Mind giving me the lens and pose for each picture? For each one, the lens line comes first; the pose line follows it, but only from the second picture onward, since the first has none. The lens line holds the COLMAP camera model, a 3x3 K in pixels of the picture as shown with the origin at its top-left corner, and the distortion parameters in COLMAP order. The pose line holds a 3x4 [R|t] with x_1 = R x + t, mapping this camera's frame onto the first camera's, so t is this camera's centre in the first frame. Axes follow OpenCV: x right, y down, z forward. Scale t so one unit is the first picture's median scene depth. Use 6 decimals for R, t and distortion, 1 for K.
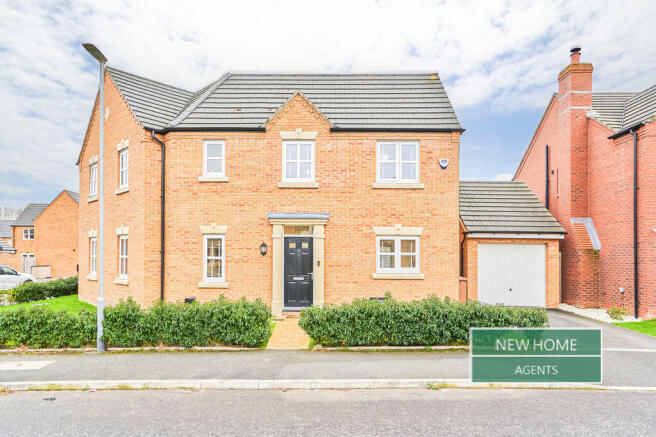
lens RADIAL K [[430.0, 0, 328.0], [0, 430.0, 218.5], [0, 0, 1]] dist [0.027077, 0.002015]
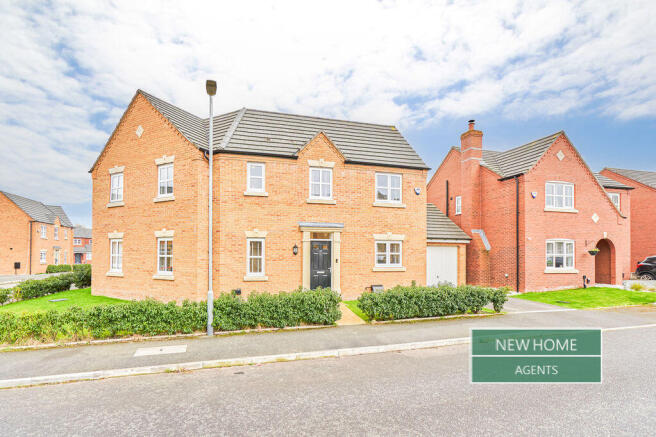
lens RADIAL K [[334.6, 0, 327.8], [0, 334.6, 222.9], [0, 0, 1]] dist [-0.000853, 0.000159]
pose [[0.956661, 0.024778, 0.290147, -0.346079], [-0.023686, 0.999693, -0.007276, -0.005162], [-0.290238, 0.000088, 0.956955, 0.011885]]
